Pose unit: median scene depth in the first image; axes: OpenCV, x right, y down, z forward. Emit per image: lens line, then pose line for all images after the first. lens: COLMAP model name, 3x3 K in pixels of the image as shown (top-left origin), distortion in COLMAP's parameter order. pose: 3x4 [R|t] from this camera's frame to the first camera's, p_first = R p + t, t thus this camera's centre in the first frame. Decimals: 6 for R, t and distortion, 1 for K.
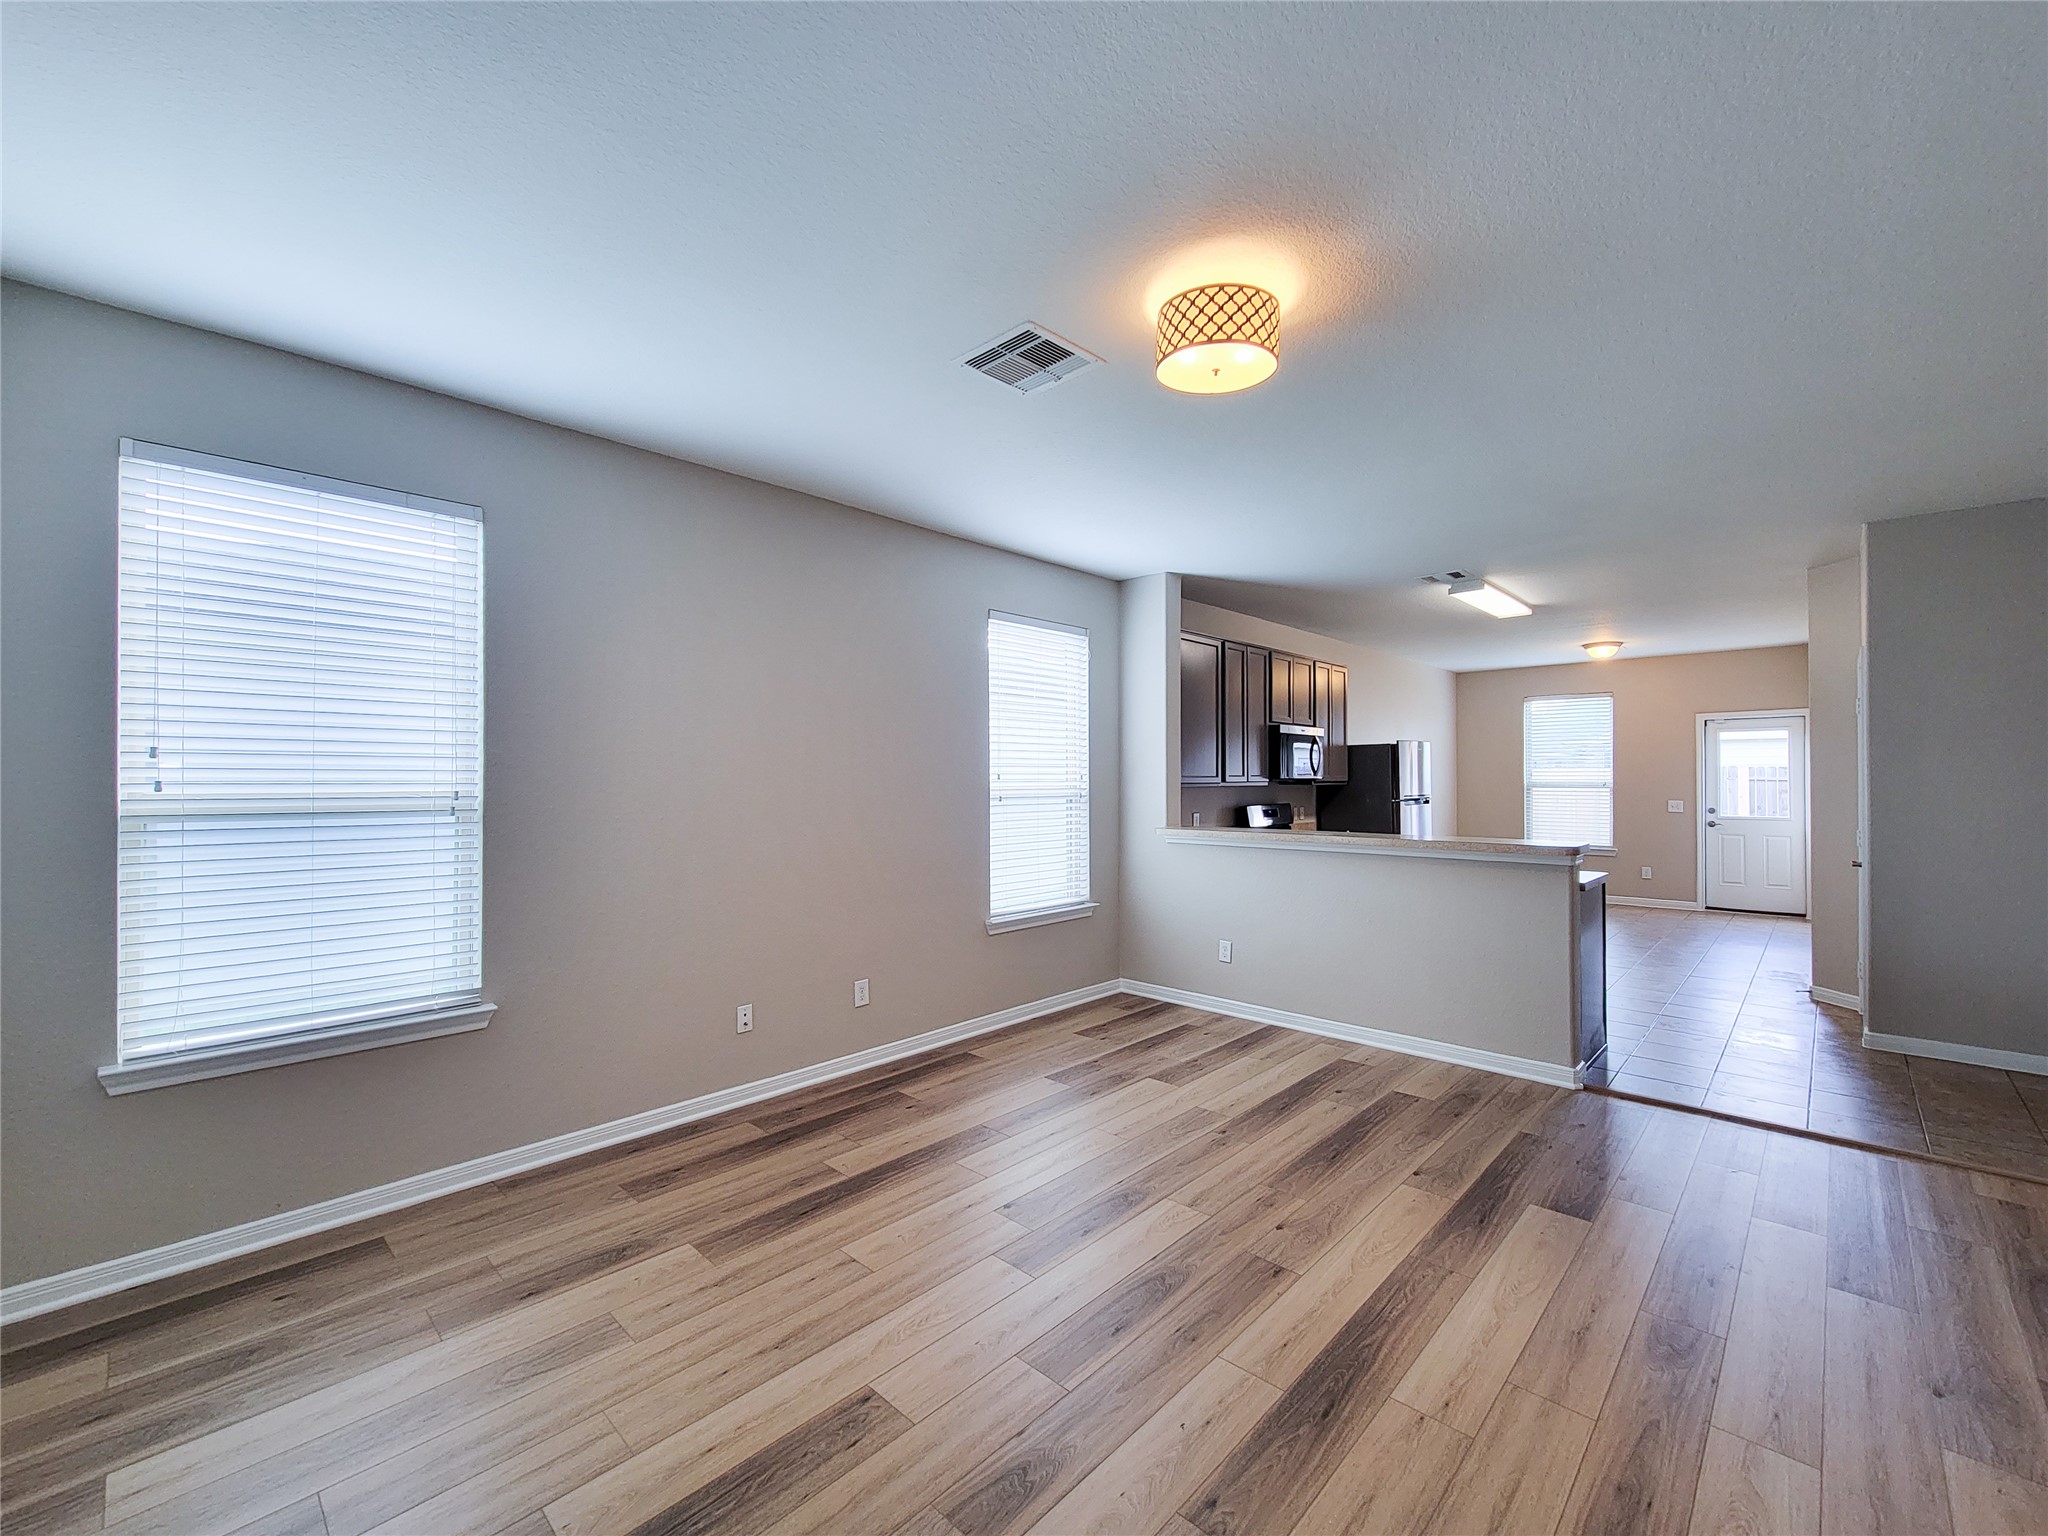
lens RADIAL K [[844.3, 0, 1036.7], [0, 844.3, 774.8], [0, 0, 1]] dist [-0.002726, -0.000386]
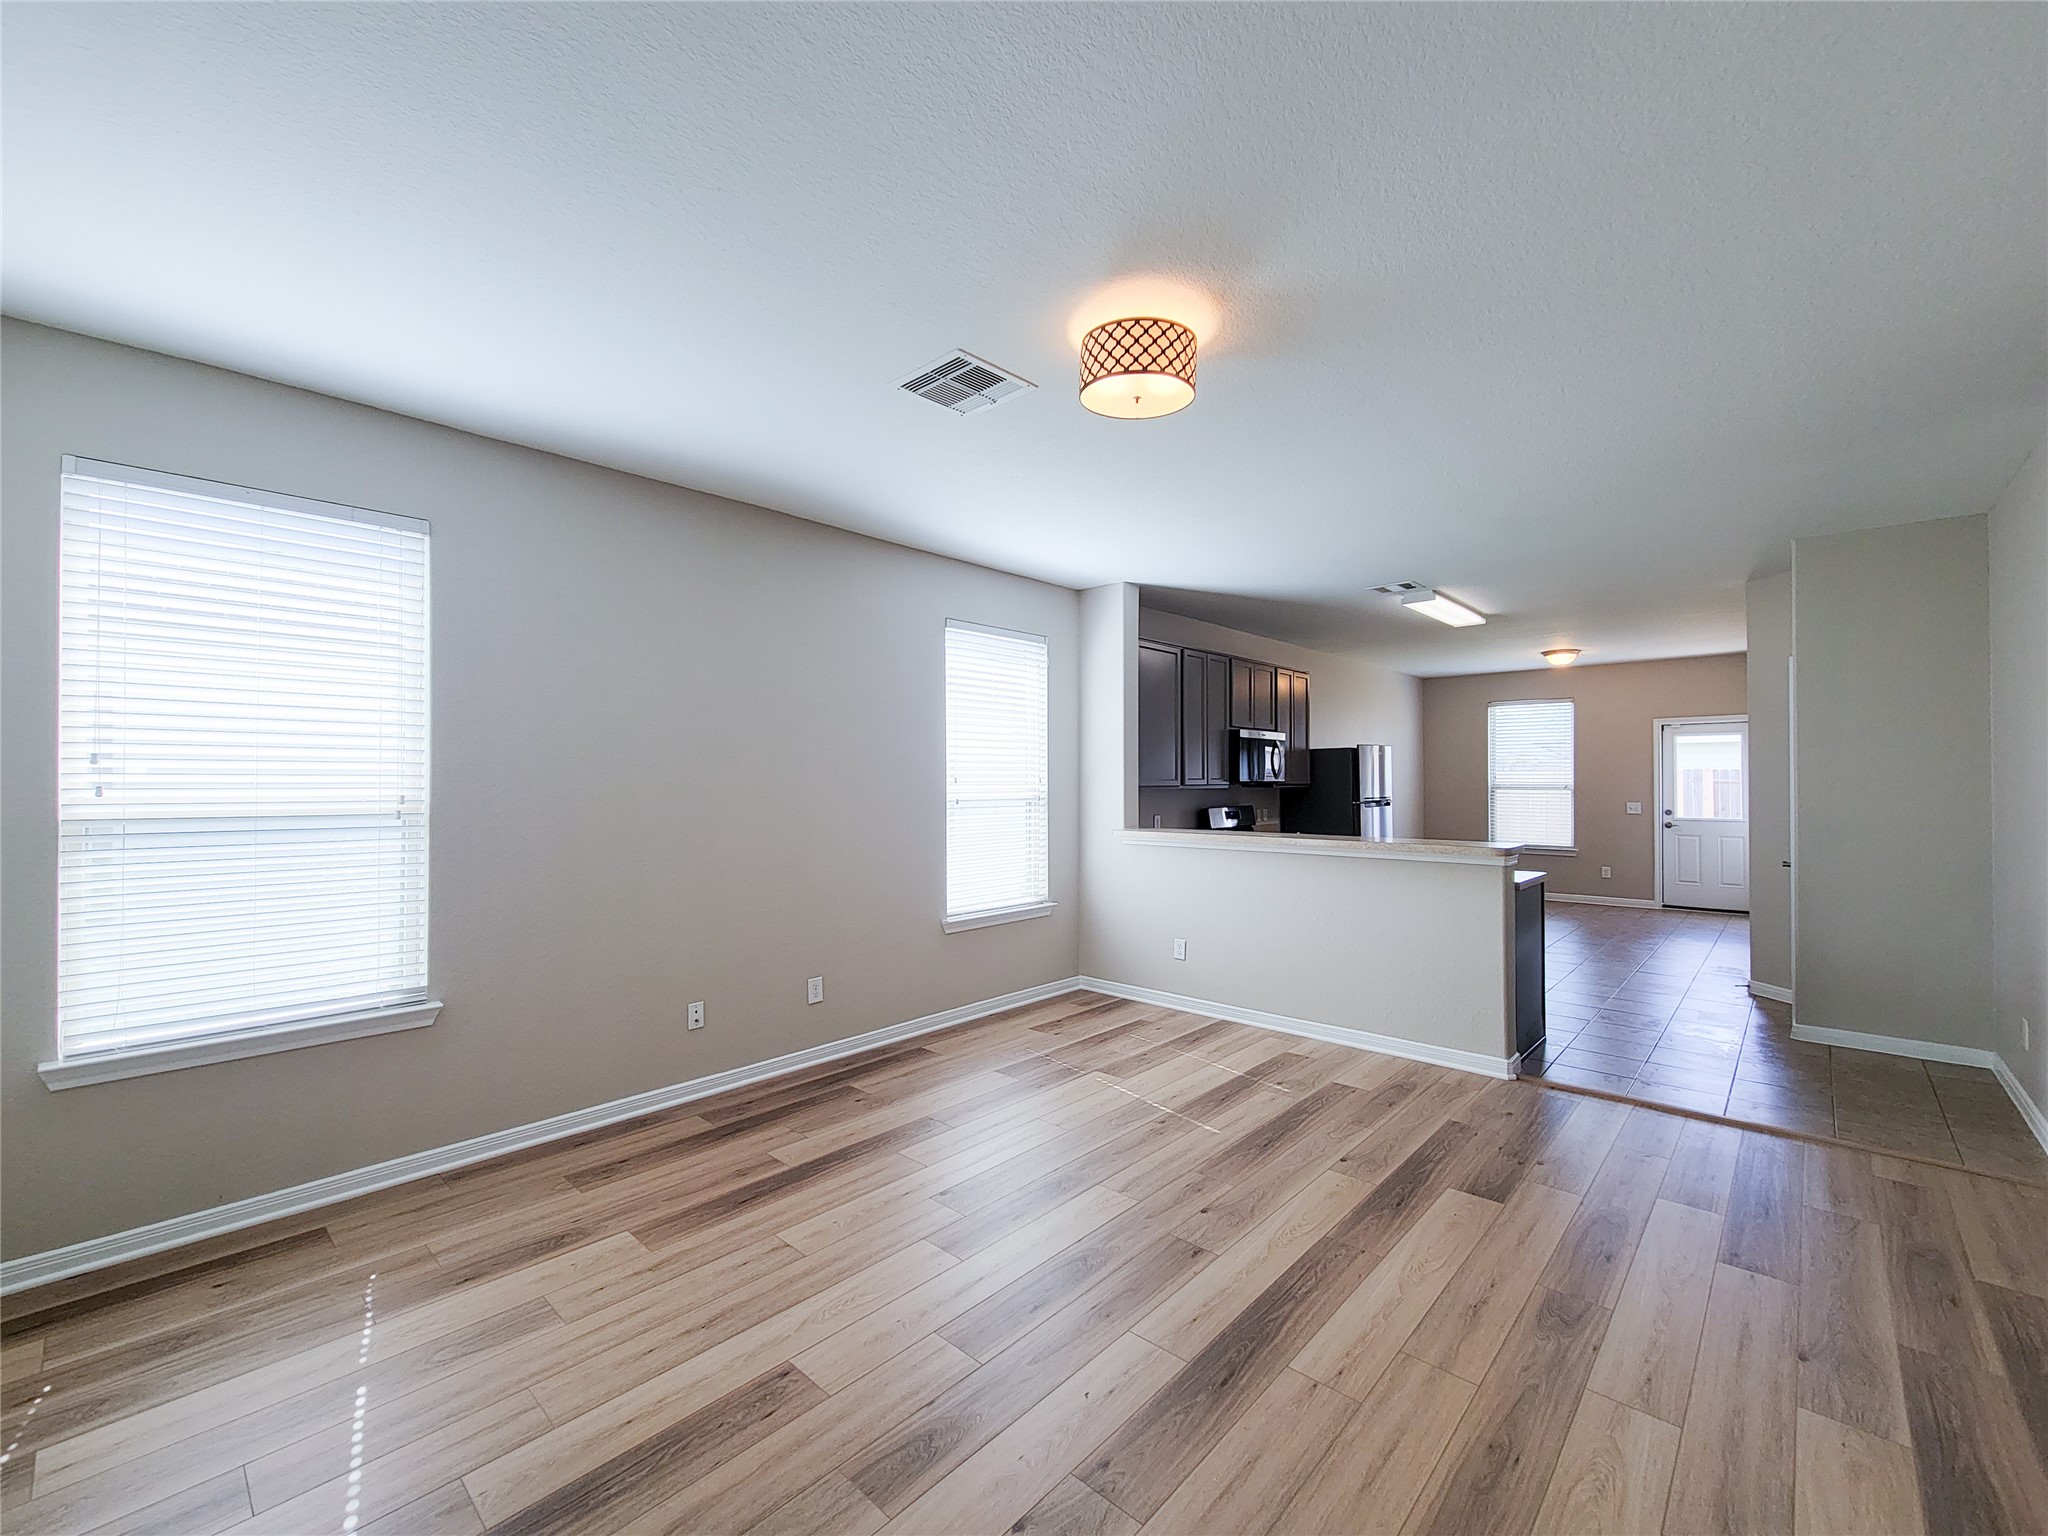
lens RADIAL K [[826.4, 0, 1030.4], [0, 826.4, 774.8], [0, 0, 1]] dist [-0.002387, -0.000601]
pose [[0.999685, 0.001927, 0.025014, 0.049536], [-0.001860, 0.999995, -0.002721, -0.003973], [-0.025019, 0.002673, 0.999683, -0.026552]]
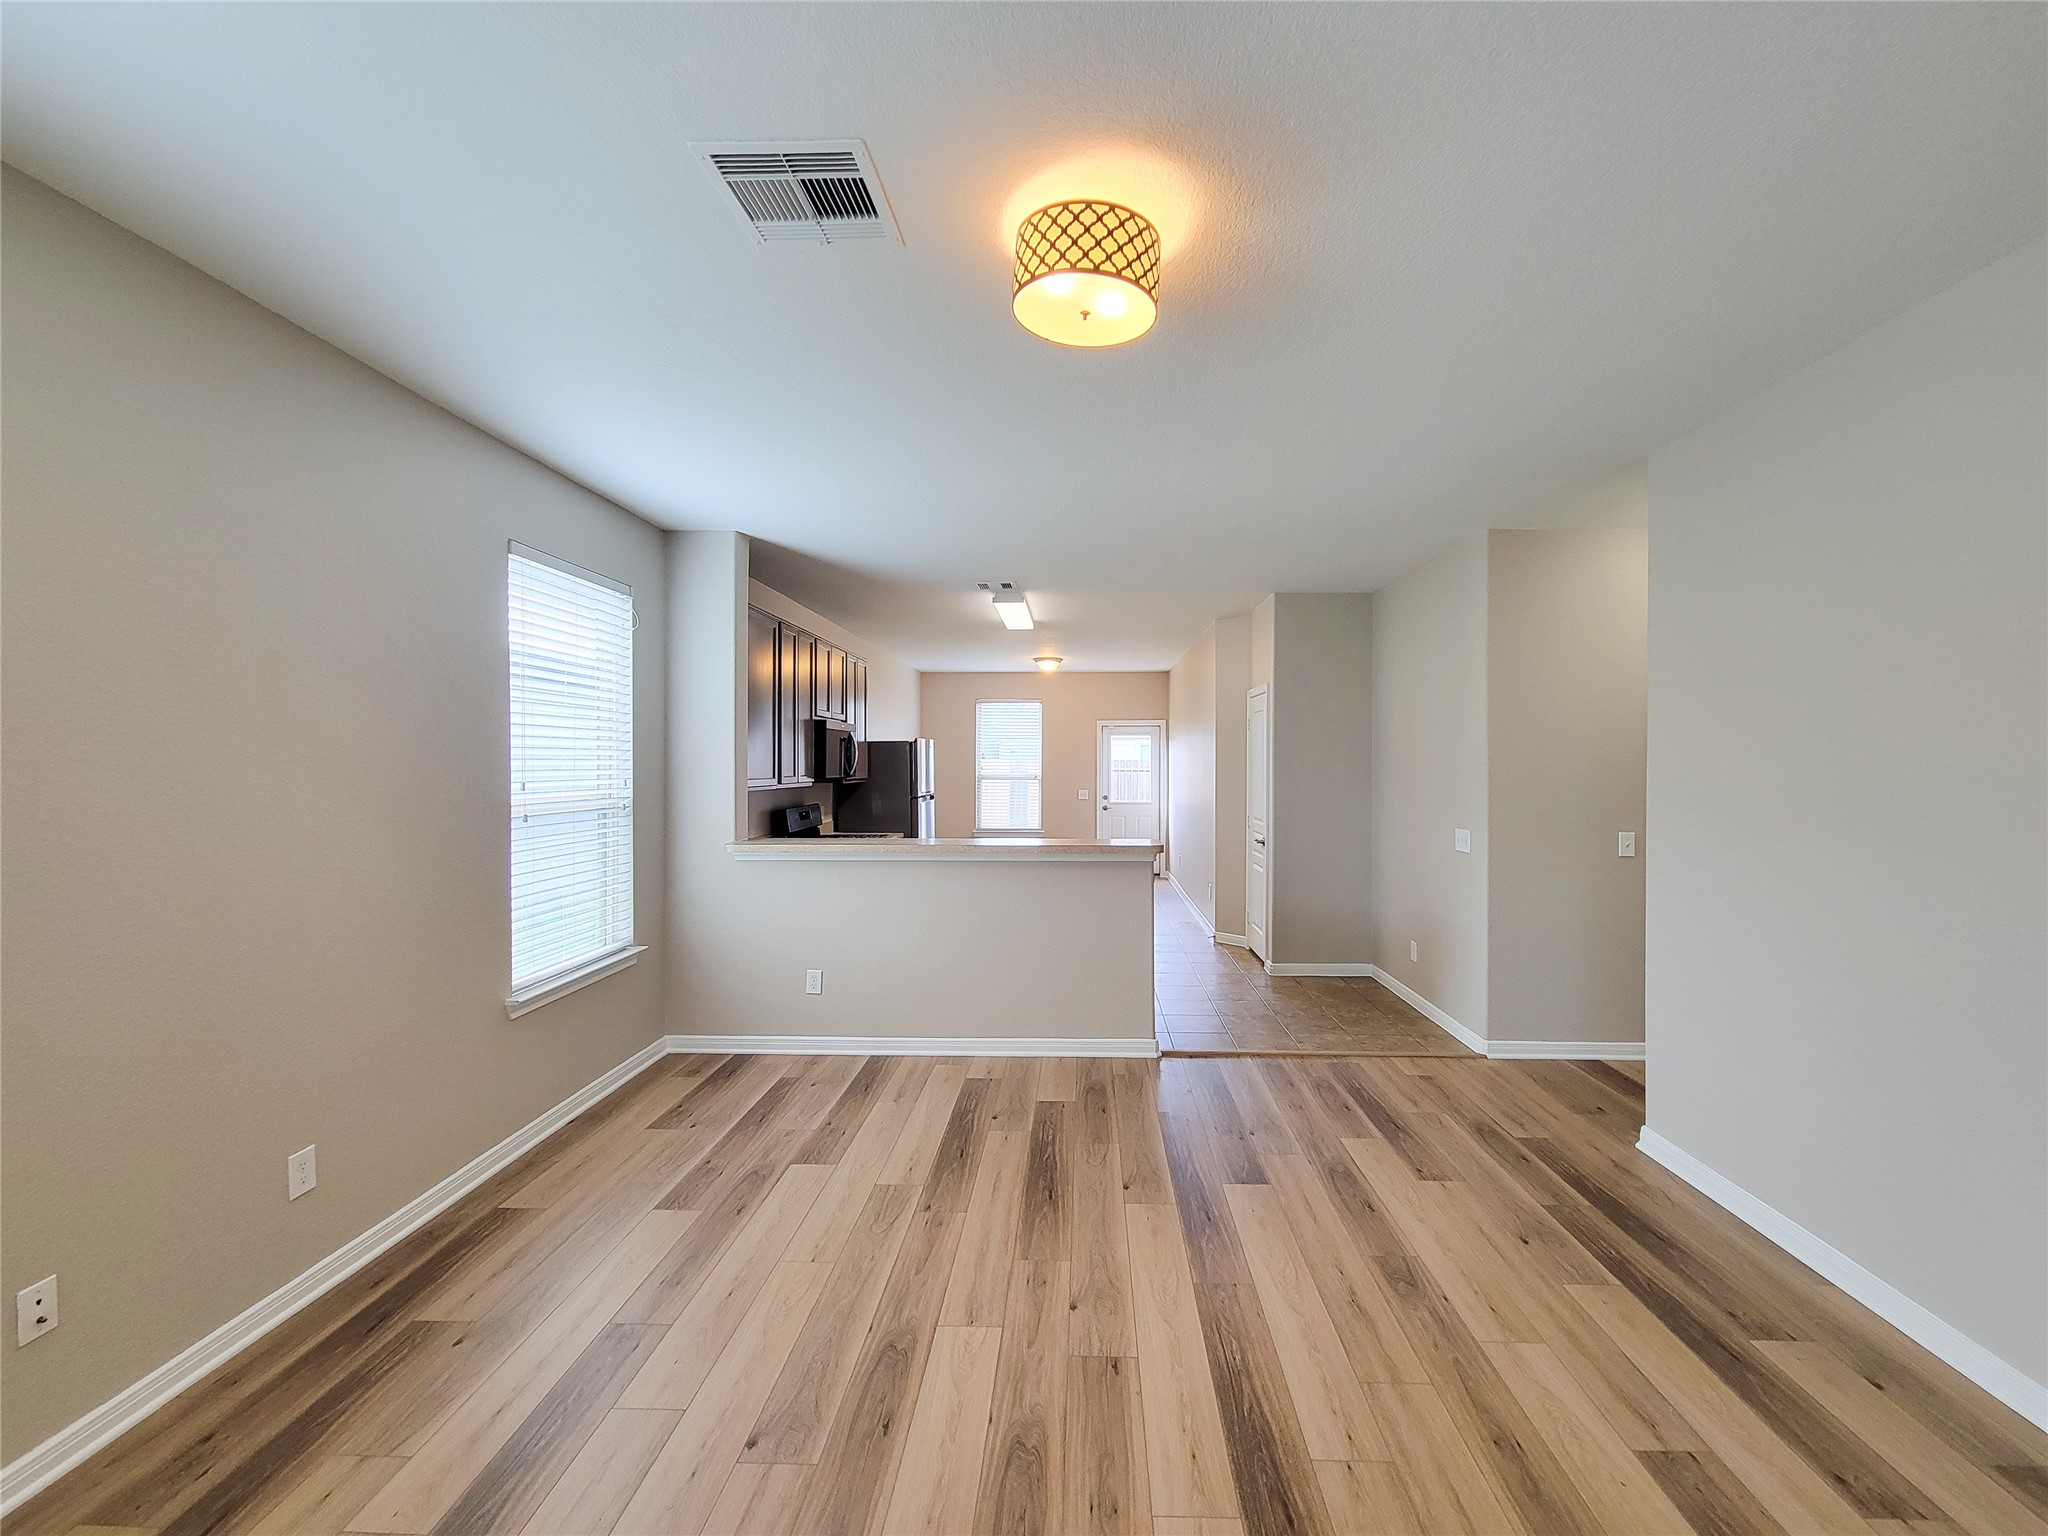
lens RADIAL K [[855.4, 0, 1197.5], [0, 855.4, 778.5], [0, 0, 1]] dist [0.002028, -0.002561]
pose [[0.743559, 0.001738, 0.668668, -0.242109], [-0.007753, 0.999952, 0.006022, -0.028370], [-0.668625, -0.009662, 0.743537, 0.276910]]
